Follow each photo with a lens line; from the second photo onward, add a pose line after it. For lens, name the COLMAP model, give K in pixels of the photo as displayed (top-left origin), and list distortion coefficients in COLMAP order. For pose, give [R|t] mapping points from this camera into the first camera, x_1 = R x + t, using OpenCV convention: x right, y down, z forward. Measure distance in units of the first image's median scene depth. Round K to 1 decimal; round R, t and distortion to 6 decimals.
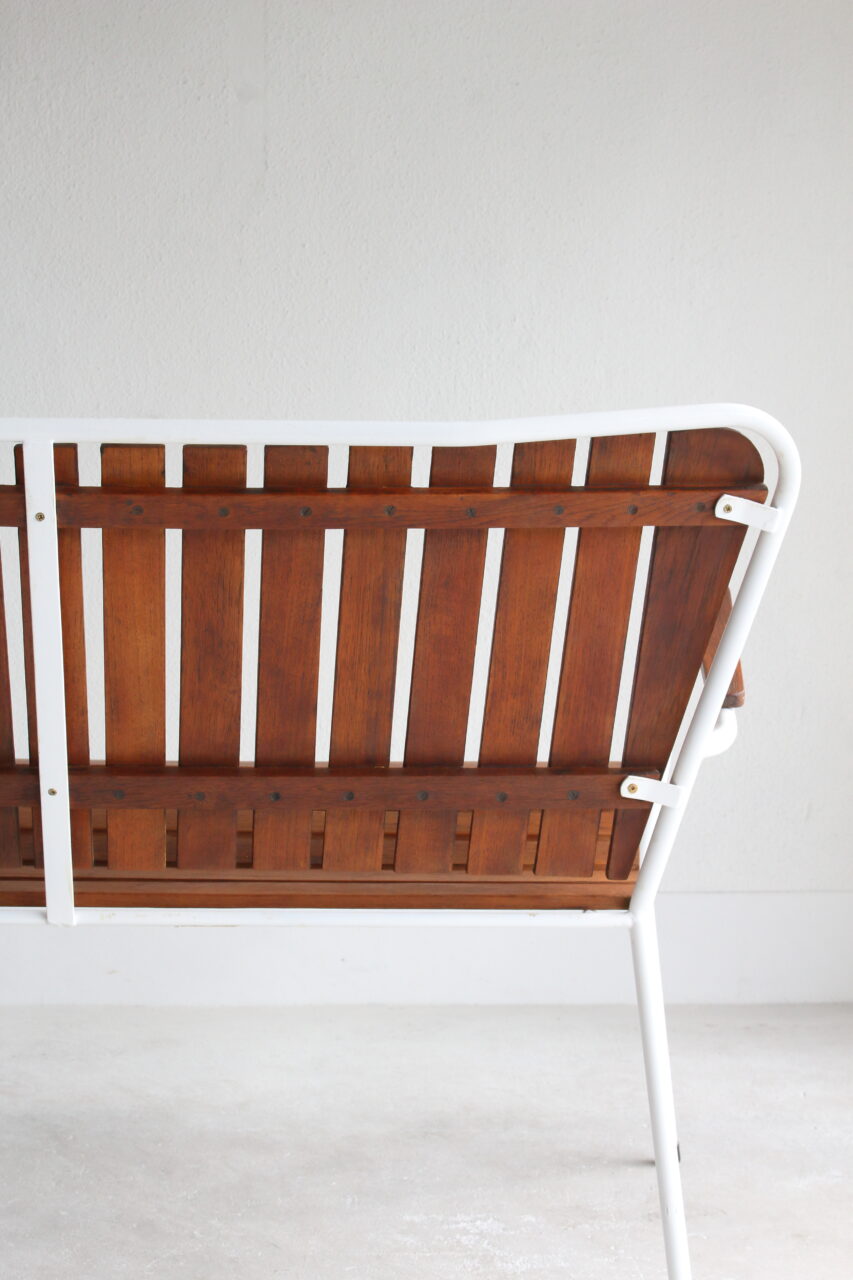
lens RADIAL K [[2282.6, 0, 426.5], [0, 2282.6, 640.0], [0, 0, 1]] dist [-0.036238, 0.120563]
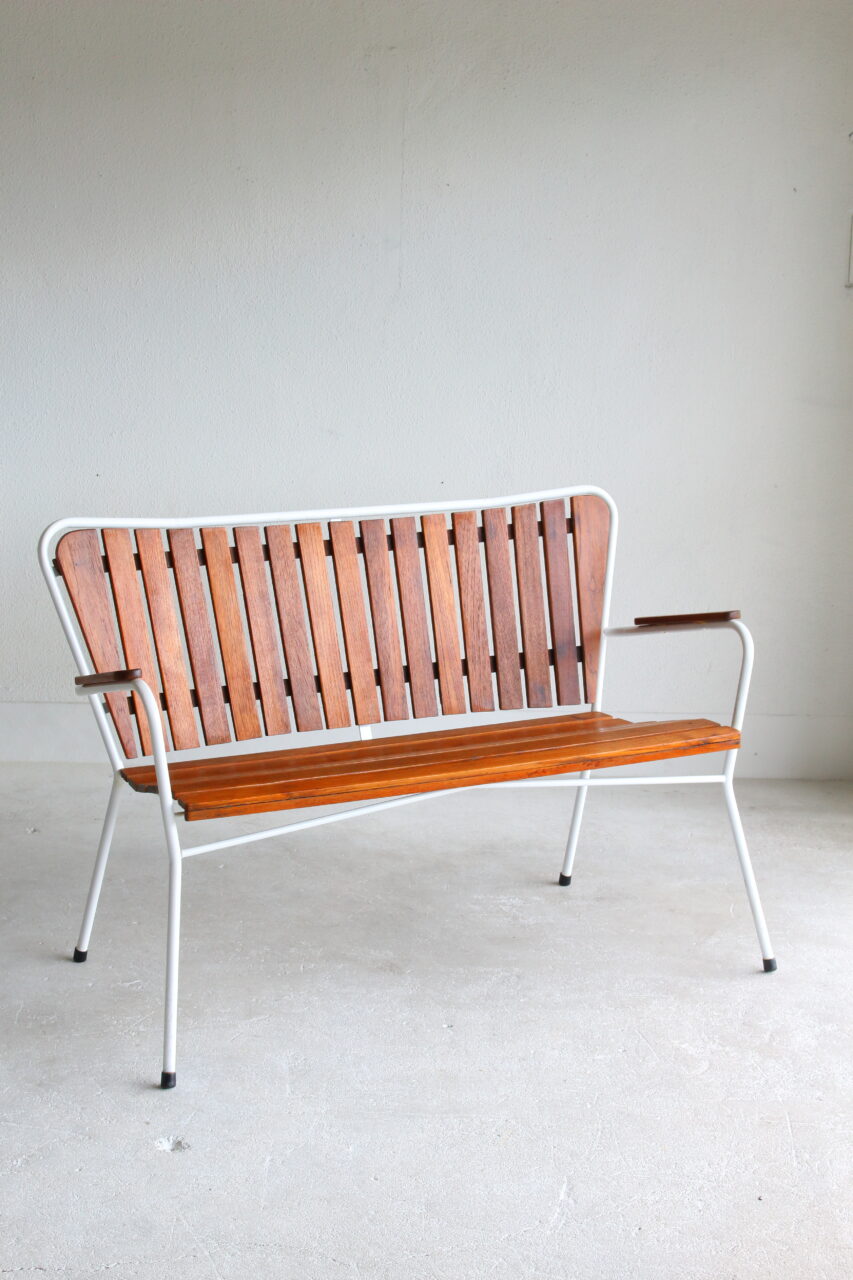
lens RADIAL K [[2282.6, 0, 426.5], [0, 2282.6, 640.0], [0, 0, 1]] dist [-0.036238, 0.120563]
pose [[0.999661, 0.023339, -0.011545, -0.030668], [-0.021467, 0.989652, 0.141876, -0.229883], [0.014737, -0.141580, 0.989817, -0.865297]]
